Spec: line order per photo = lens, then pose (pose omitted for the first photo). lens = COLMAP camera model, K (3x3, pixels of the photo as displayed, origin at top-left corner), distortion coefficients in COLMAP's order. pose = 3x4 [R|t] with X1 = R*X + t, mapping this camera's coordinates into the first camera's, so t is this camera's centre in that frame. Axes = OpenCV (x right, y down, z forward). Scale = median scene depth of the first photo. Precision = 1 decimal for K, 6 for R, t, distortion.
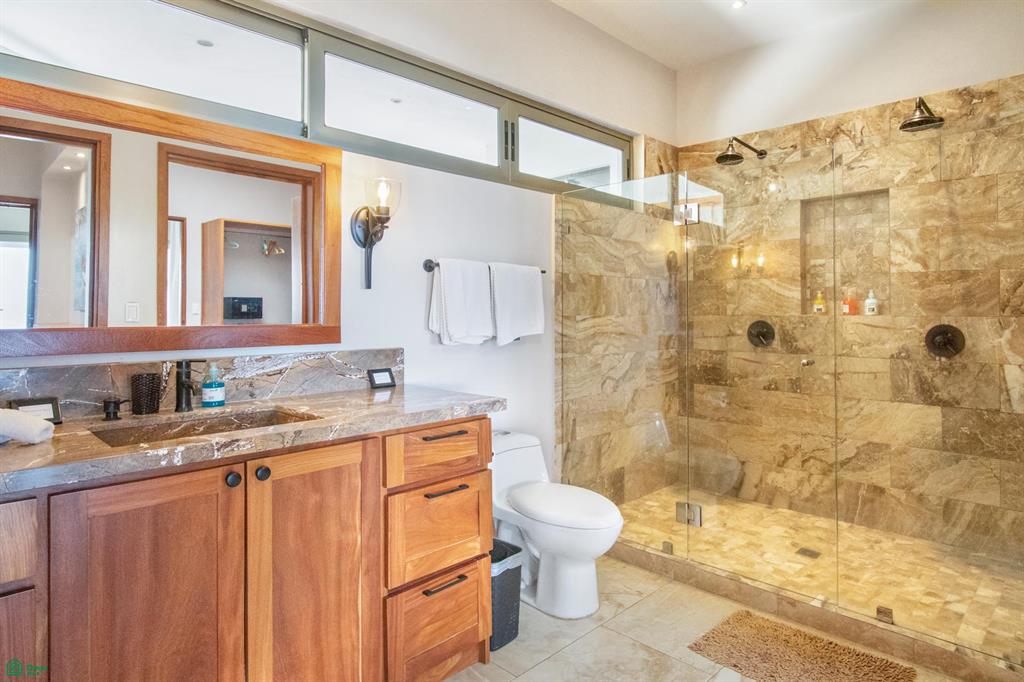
lens RADIAL K [[583.4, 0, 512.7], [0, 583.4, 311.6], [0, 0, 1]] dist [-0.000695, -0.000035]
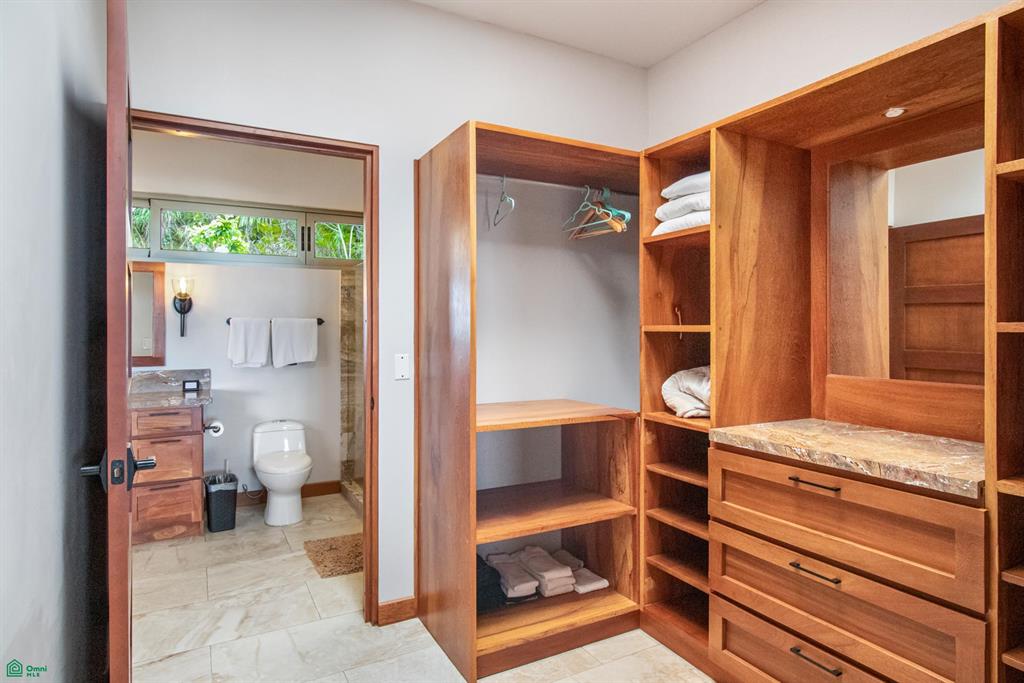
lens RADIAL K [[579.7, 0, 511.6], [0, 579.7, 326.2], [0, 0, 1]] dist [-0.000595, -0.000122]
pose [[0.958907, -0.002731, -0.283709, 1.260166], [0.002393, 0.999996, -0.001538, -0.066511], [0.283712, 0.000796, 0.958909, -0.455408]]
